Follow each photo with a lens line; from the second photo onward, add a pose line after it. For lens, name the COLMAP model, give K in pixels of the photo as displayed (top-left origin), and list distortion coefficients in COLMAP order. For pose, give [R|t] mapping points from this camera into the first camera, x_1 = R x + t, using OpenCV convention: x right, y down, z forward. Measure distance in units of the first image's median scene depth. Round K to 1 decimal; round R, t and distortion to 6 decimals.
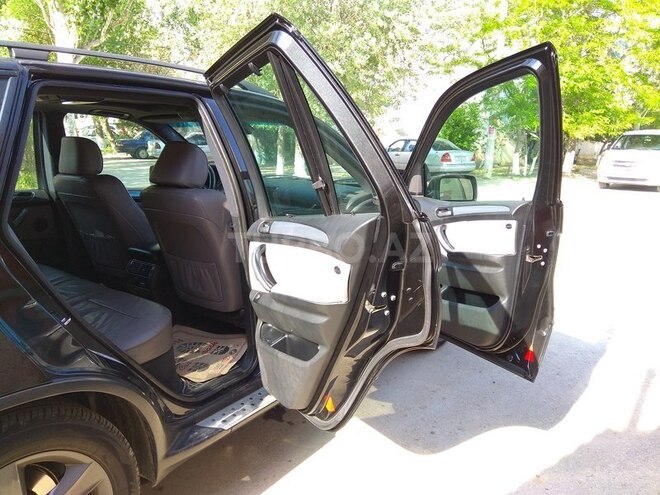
lens RADIAL K [[499.5, 0, 330.0], [0, 499.5, 247.5], [0, 0, 1]] dist [0.087301, -0.121033]
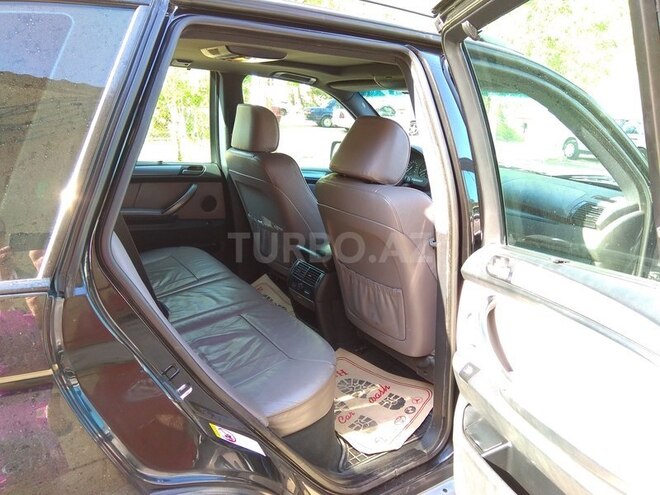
lens RADIAL K [[499.5, 0, 330.0], [0, 499.5, 247.5], [0, 0, 1]] dist [0.087301, -0.121033]
pose [[0.940027, 0.127785, -0.316261, -0.091350], [-0.110682, 0.991277, 0.071545, -0.058867], [0.322645, -0.032250, 0.945971, 0.251992]]
